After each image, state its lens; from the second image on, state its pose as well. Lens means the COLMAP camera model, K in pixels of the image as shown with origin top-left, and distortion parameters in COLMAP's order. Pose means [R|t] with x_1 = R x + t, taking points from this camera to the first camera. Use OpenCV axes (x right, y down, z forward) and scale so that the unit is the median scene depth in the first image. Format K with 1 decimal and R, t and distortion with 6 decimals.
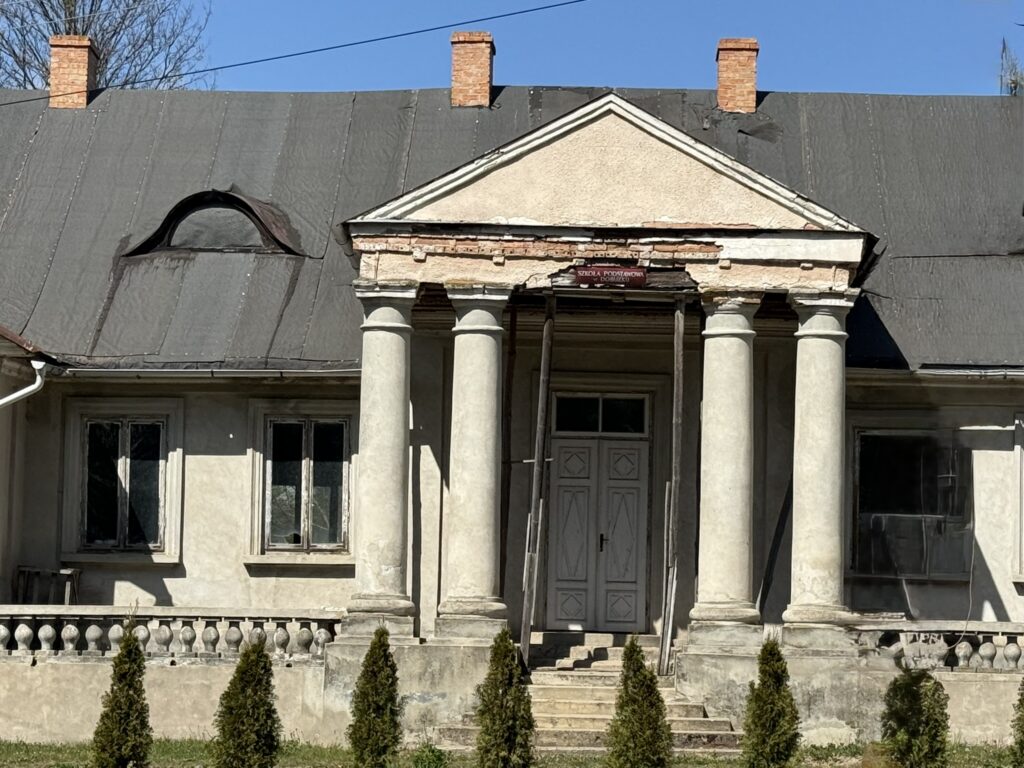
lens RADIAL K [[2673.8, 0, 510.5], [0, 2673.8, 386.3], [0, 0, 1]] dist [0.127538, 0.000000]
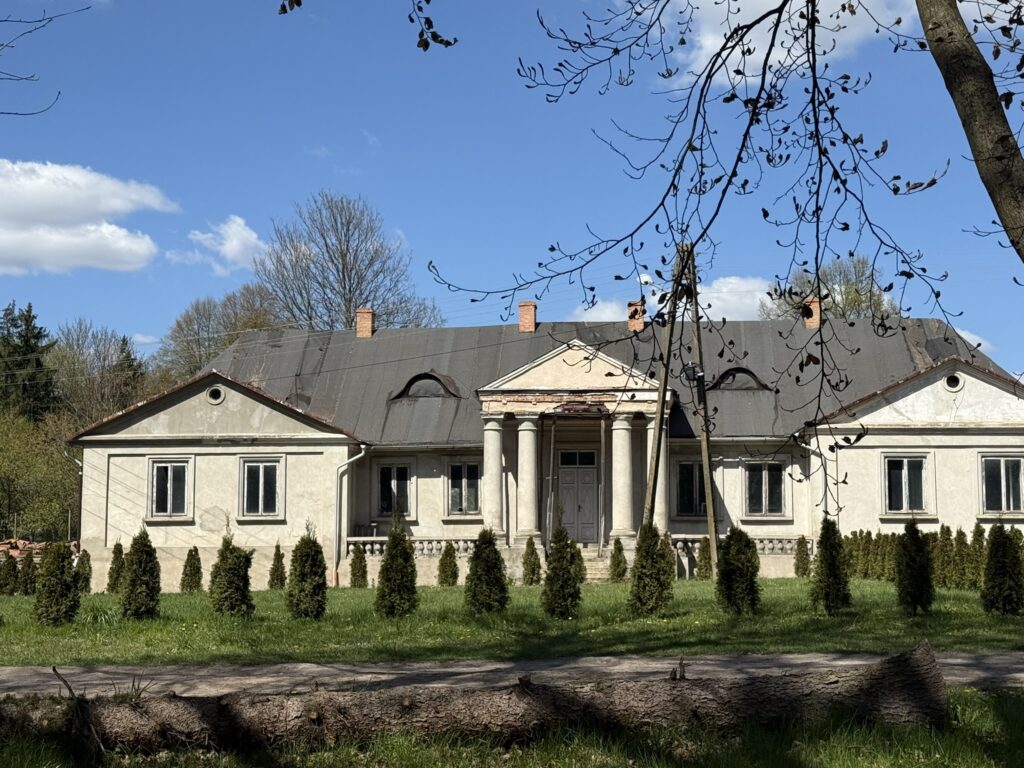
lens RADIAL K [[1666.4, 0, 515.7], [0, 1666.4, 383.1], [0, 0, 1]] dist [0.124134, 0.000000]
pose [[0.998700, -0.028179, -0.042472, 0.045498], [0.027308, 0.999407, -0.020957, -0.030747], [0.043037, 0.019769, 0.998878, -0.622984]]
